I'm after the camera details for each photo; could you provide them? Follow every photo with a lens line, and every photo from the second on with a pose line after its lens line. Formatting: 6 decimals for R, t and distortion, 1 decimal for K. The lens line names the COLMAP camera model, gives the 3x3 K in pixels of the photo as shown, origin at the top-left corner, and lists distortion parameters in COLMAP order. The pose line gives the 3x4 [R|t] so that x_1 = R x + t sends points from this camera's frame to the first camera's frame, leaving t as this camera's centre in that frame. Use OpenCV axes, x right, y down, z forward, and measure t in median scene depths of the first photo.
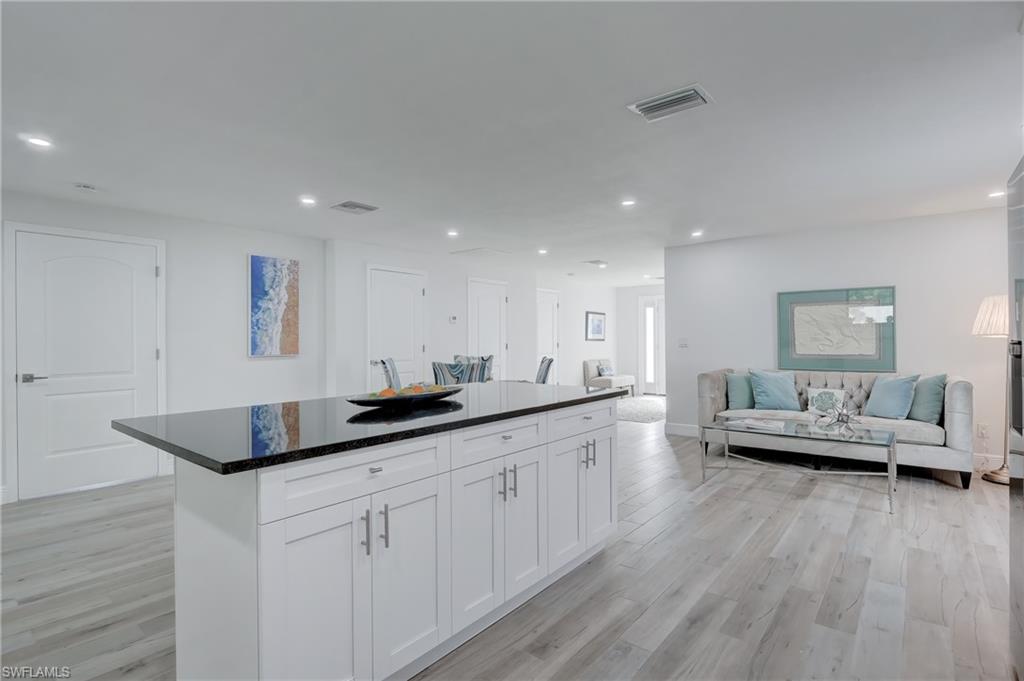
lens RADIAL K [[500.5, 0, 508.5], [0, 500.5, 337.2], [0, 0, 1]] dist [-0.014203, -0.001529]
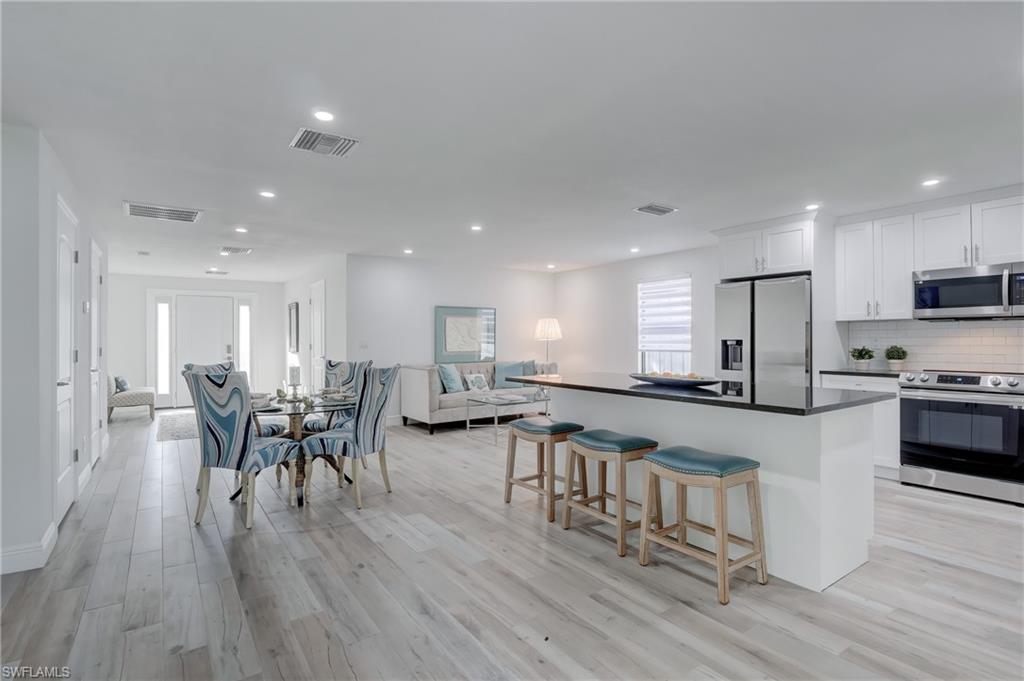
lens RADIAL K [[500.5, 0, 508.5], [0, 500.5, 337.2], [0, 0, 1]] dist [-0.014203, -0.001529]
pose [[0.272793, 0.009444, 0.962026, -0.730754], [-0.001161, 0.999954, -0.009487, 0.007778], [-0.962072, 0.001471, 0.272792, 0.476084]]
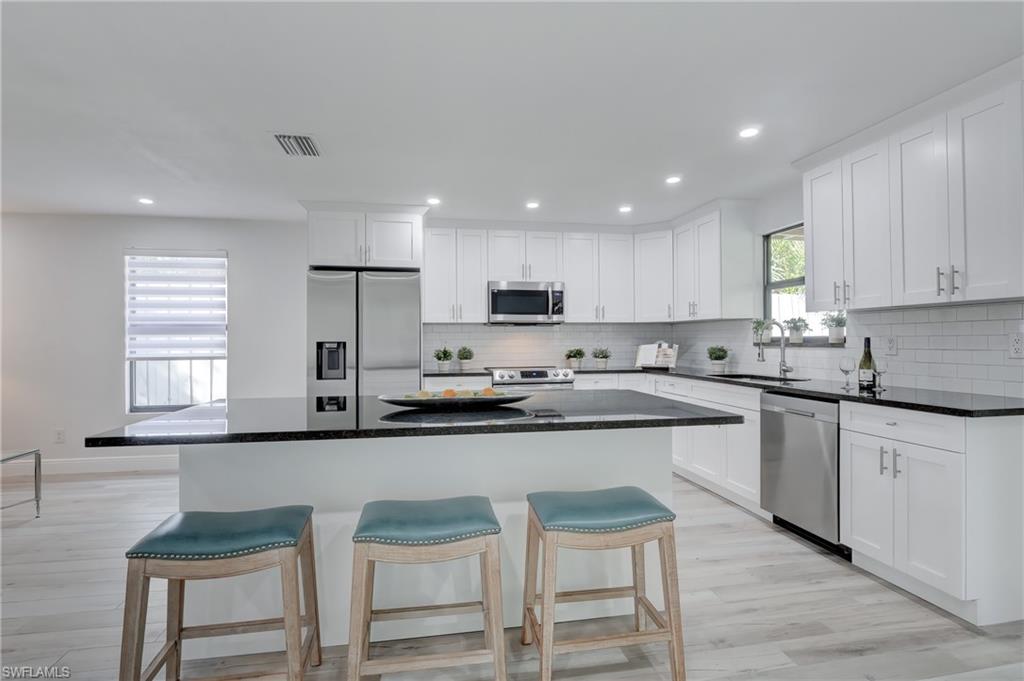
lens RADIAL K [[500.5, 0, 508.5], [0, 500.5, 337.2], [0, 0, 1]] dist [-0.014203, -0.001529]
pose [[-0.763785, 0.013562, 0.645328, -0.388968], [0.007223, 0.999896, -0.012465, 0.007597], [-0.645430, -0.004859, -0.763804, 0.742590]]
